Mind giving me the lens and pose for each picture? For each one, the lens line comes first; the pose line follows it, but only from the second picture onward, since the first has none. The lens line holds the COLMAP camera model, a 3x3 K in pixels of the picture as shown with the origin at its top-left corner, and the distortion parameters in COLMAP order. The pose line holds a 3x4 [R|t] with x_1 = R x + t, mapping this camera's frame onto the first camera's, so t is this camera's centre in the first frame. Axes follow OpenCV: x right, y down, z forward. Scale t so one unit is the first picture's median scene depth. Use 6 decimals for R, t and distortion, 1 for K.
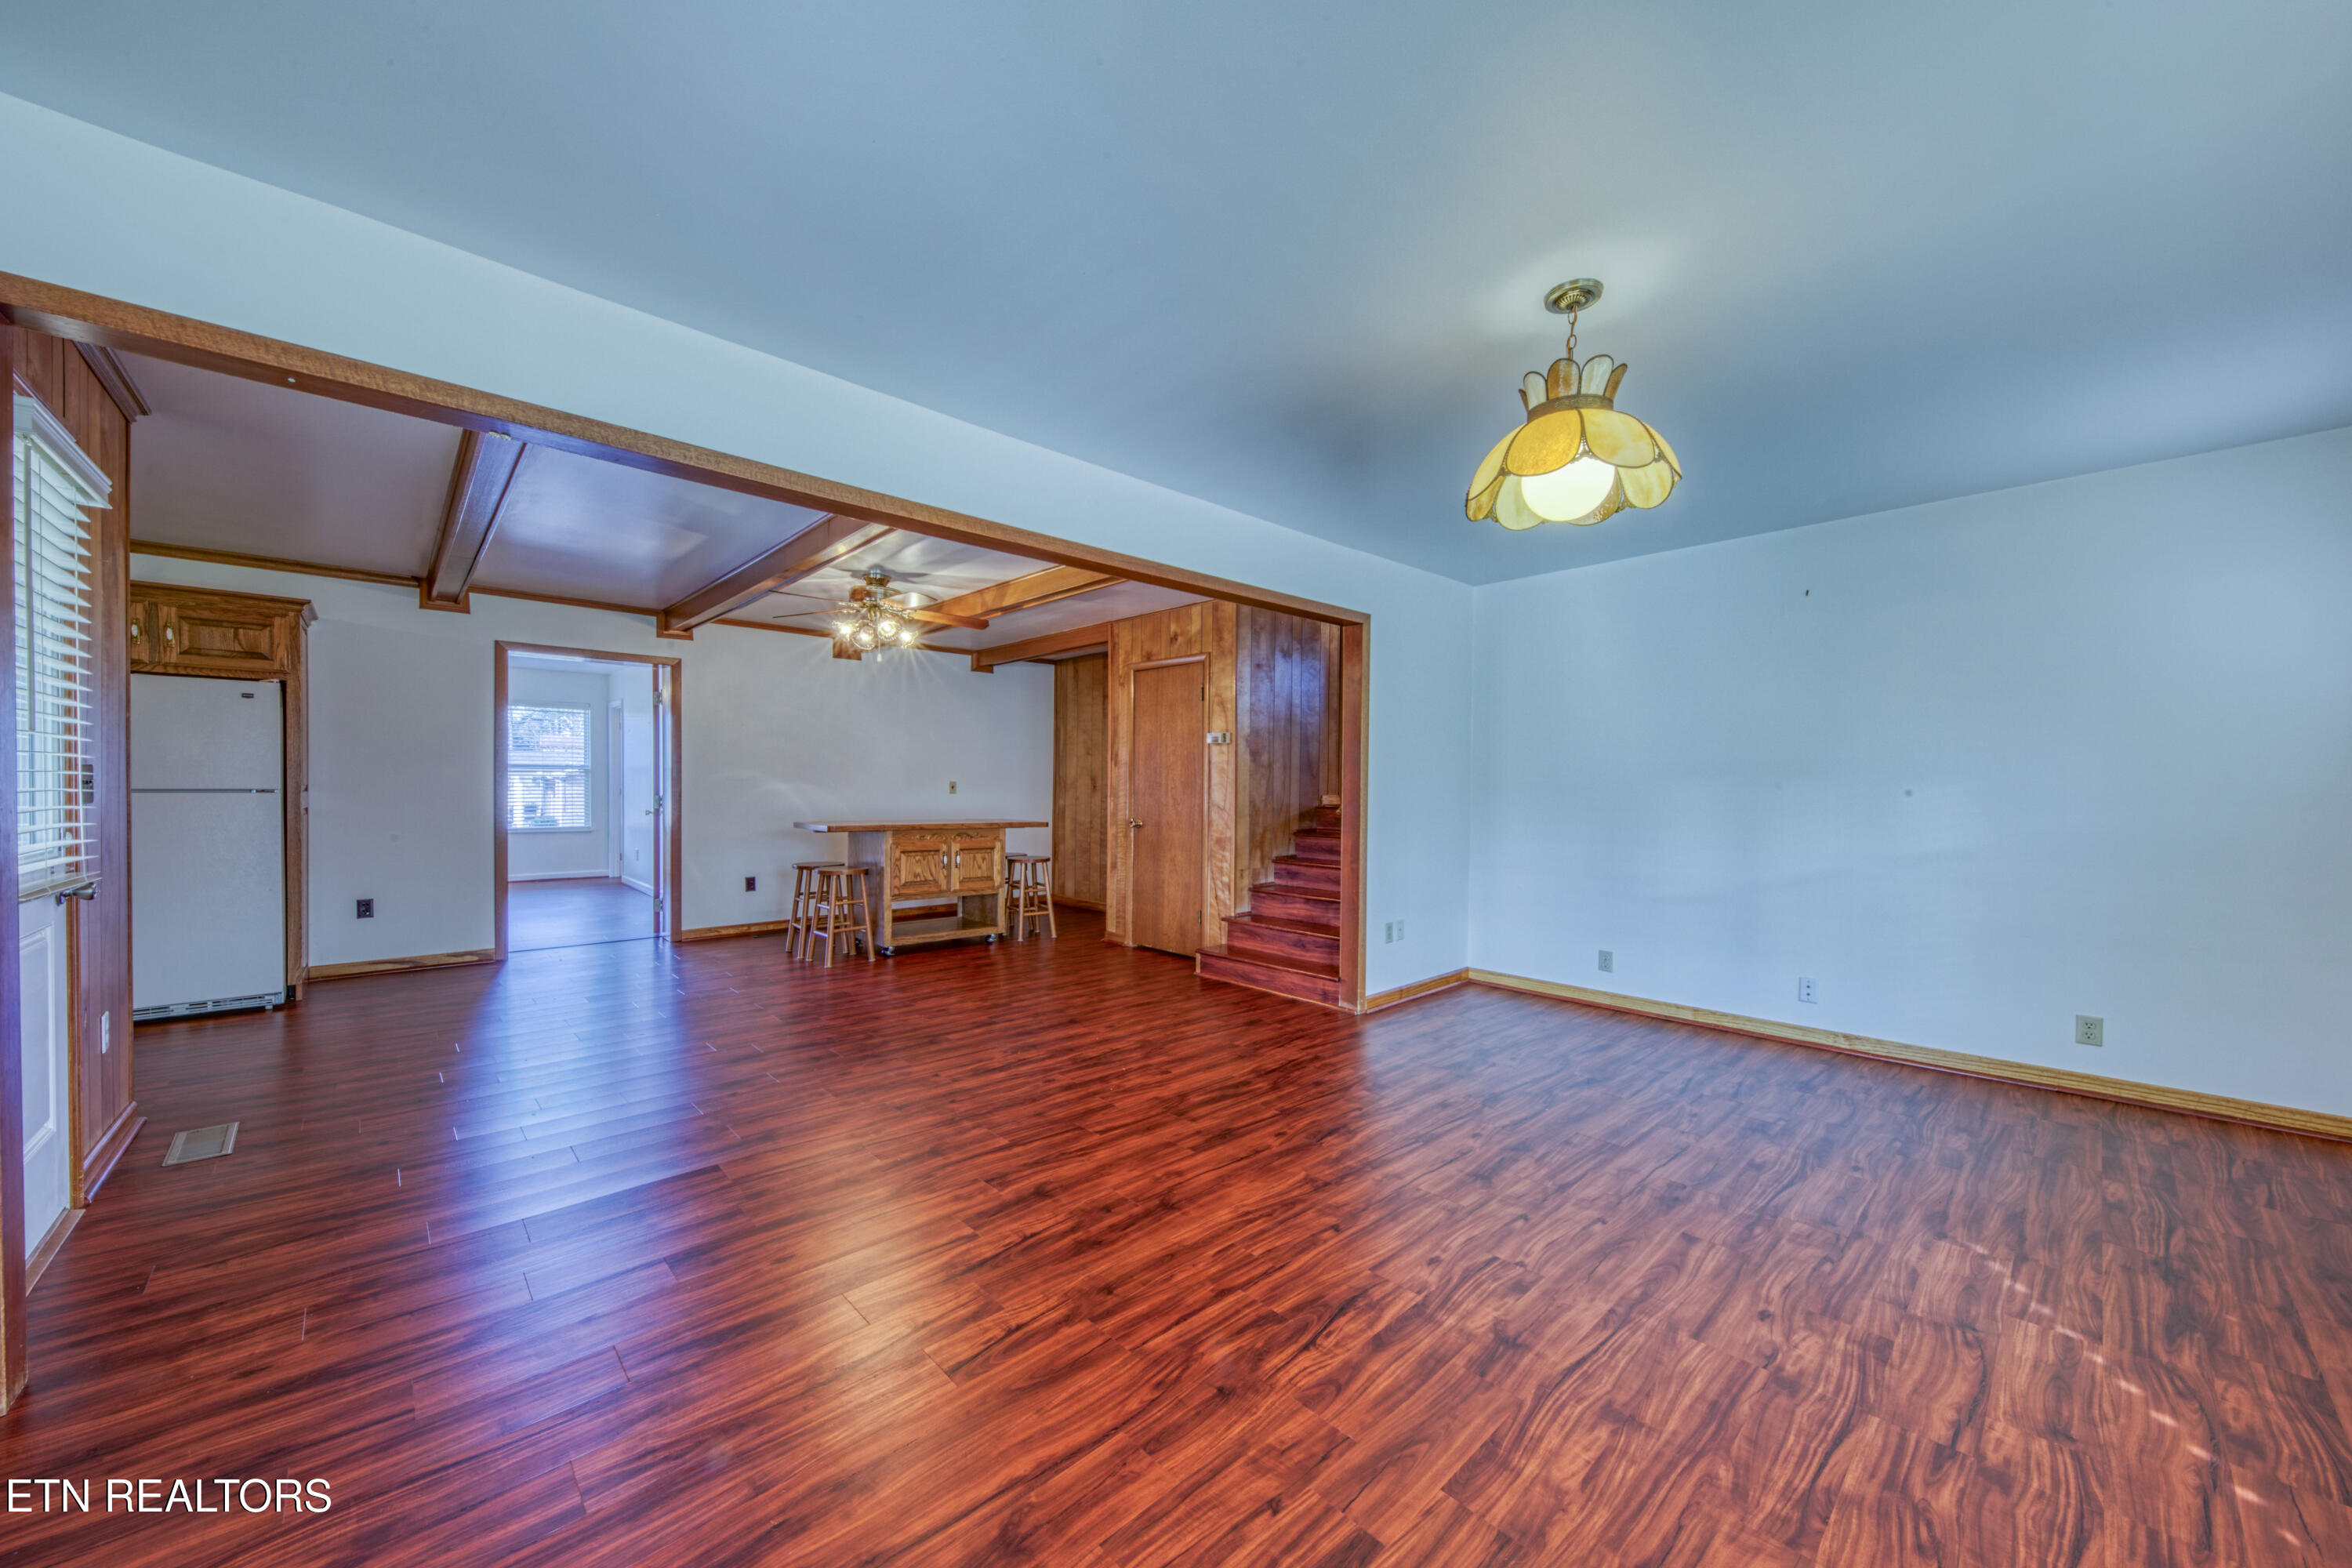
lens RADIAL K [[840.0, 0, 1155.0], [0, 840.0, 793.7], [0, 0, 1]] dist [0.012909, -0.000058]
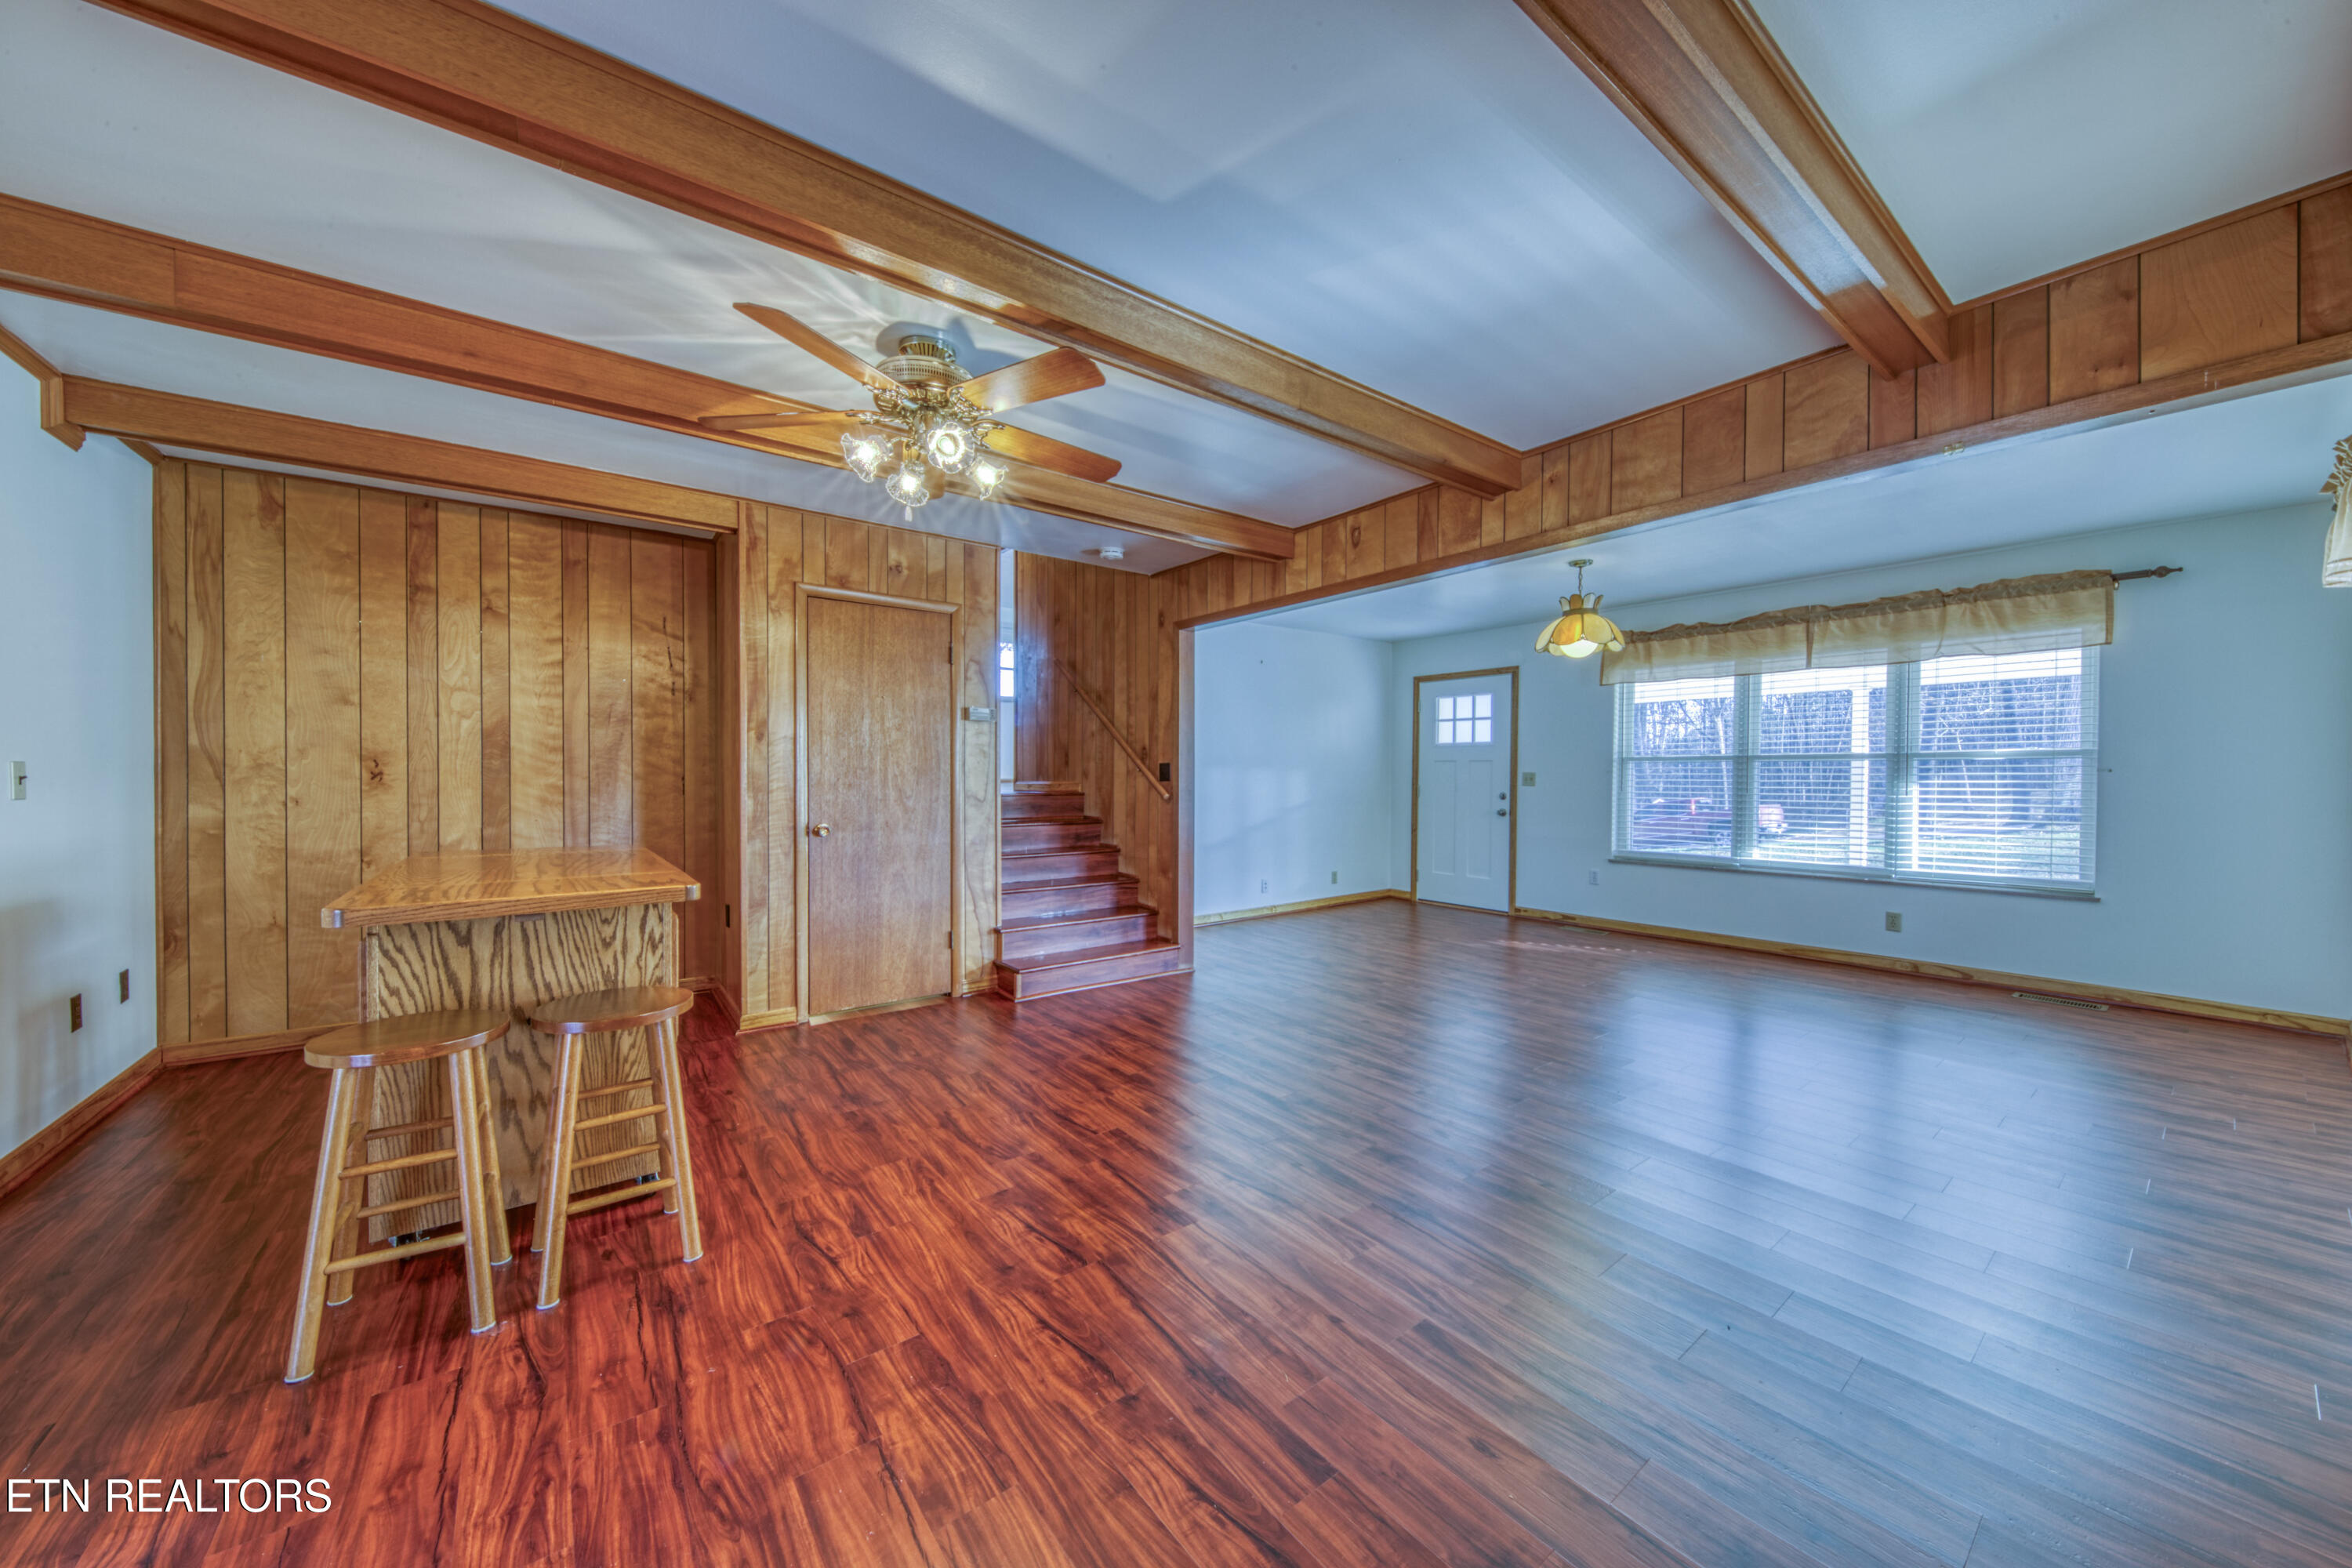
lens RADIAL K [[840.0, 0, 1162.8], [0, 840.0, 787.0], [0, 0, 1]] dist [0.012909, -0.000058]
pose [[0.060598, -0.001902, 0.998160, -1.208840], [0.022612, 0.999744, 0.000532, 0.013608], [-0.997906, 0.022538, 0.060626, 1.280969]]
